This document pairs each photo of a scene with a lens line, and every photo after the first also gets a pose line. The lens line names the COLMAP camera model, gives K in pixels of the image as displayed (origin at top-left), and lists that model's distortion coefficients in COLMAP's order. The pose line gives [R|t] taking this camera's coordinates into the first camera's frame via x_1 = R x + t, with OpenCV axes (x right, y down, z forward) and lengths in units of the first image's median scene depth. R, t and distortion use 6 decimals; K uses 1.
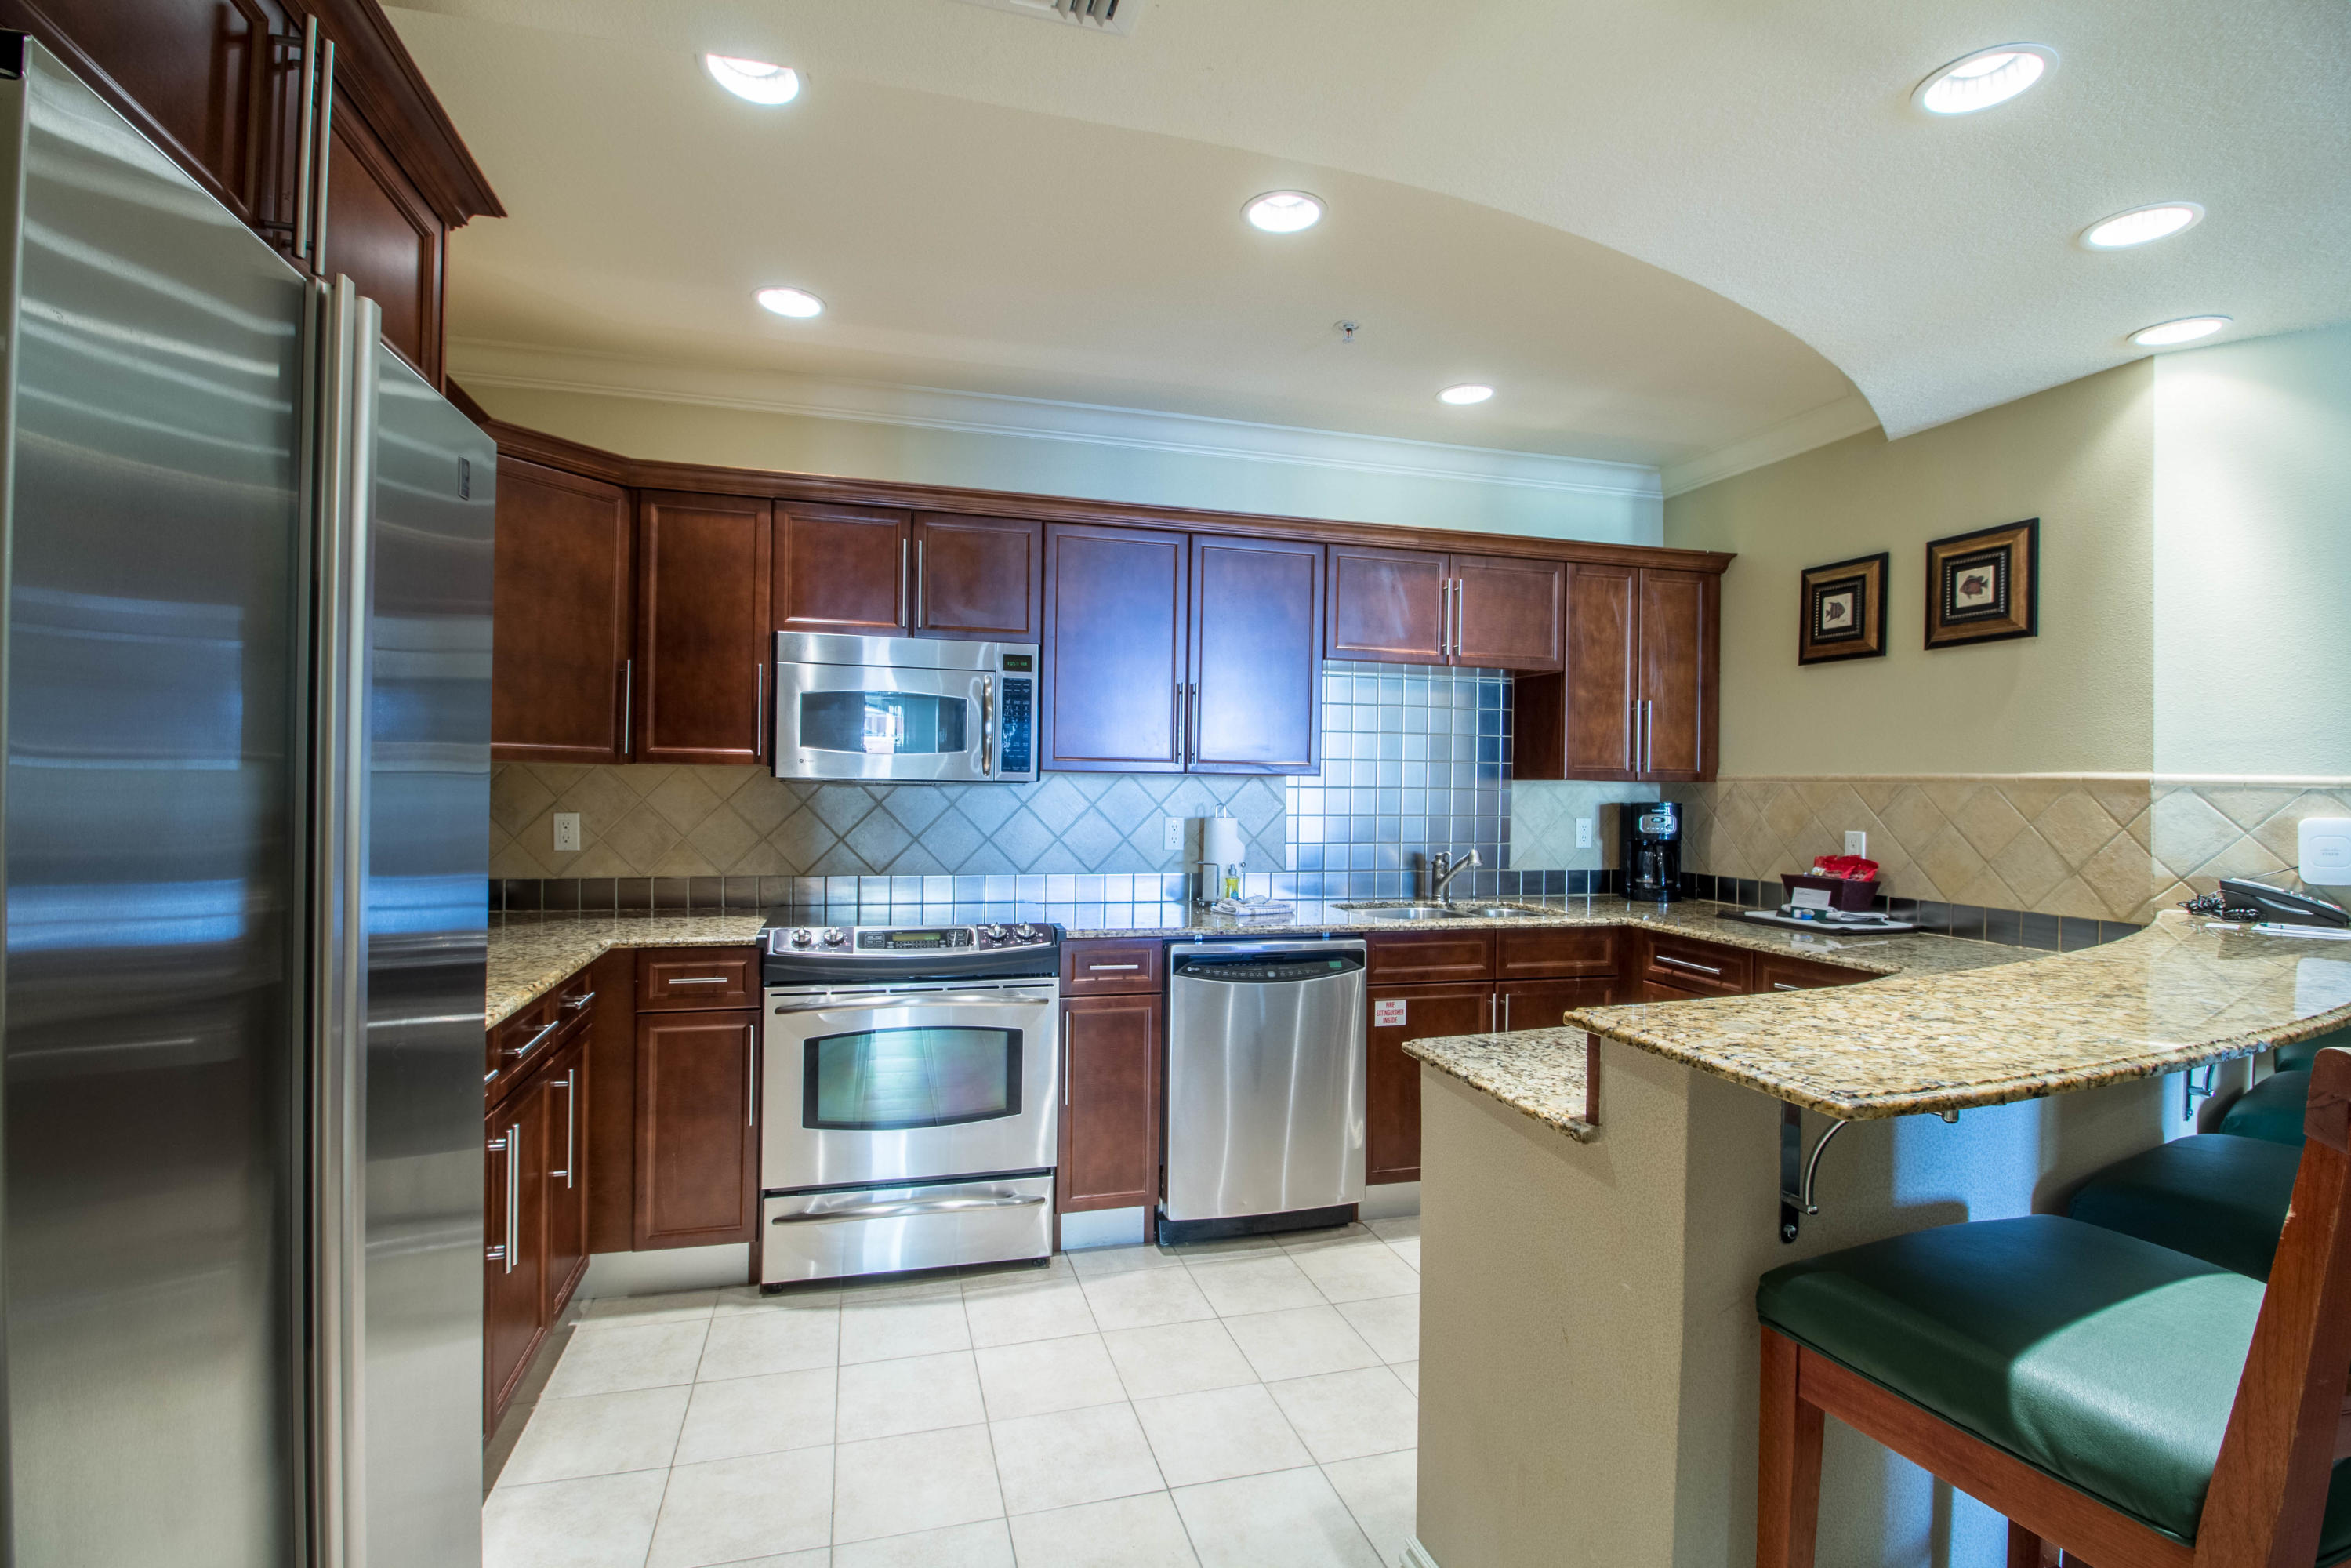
lens RADIAL K [[1110.3, 0, 1175.5], [0, 1110.3, 784.0], [0, 0, 1]] dist [-0.000719, -0.000052]
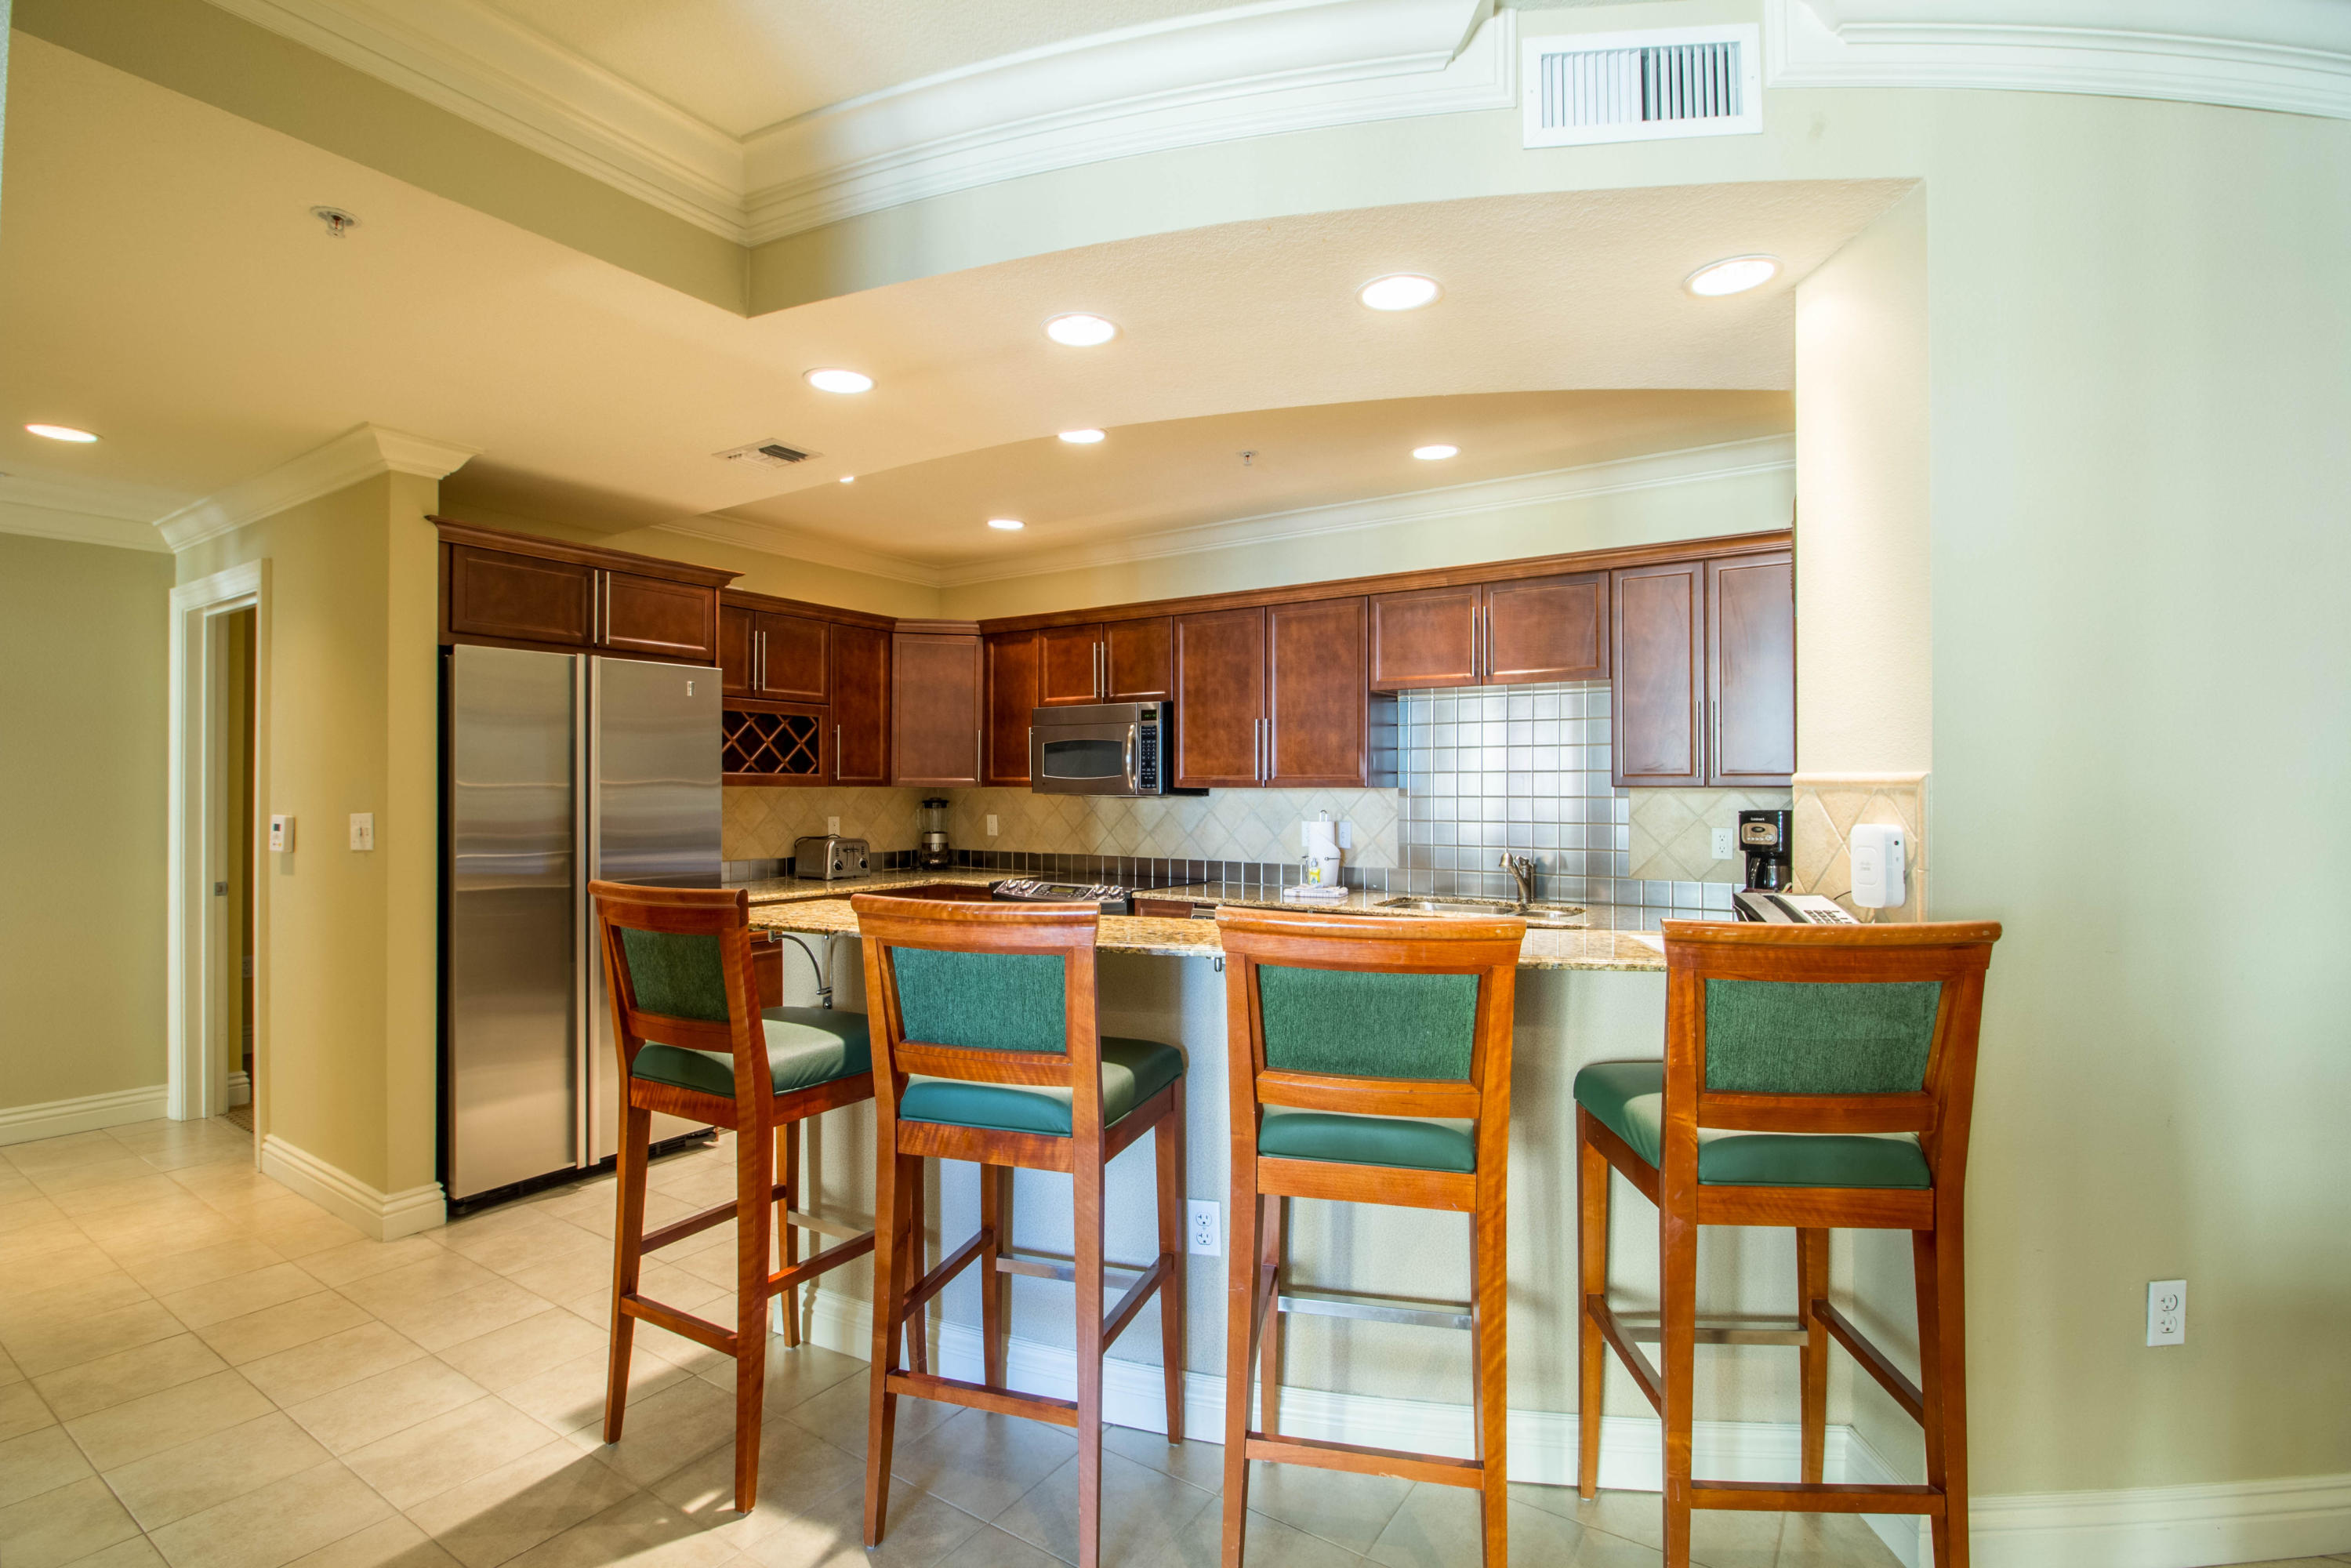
lens RADIAL K [[1110.3, 0, 1175.5], [0, 1110.3, 784.0], [0, 0, 1]] dist [-0.000719, -0.000052]
pose [[0.648233, -0.017186, -0.761248, 1.006884], [0.007610, 0.999842, -0.016093, 0.007848], [0.761404, 0.004639, 0.648261, 0.057962]]
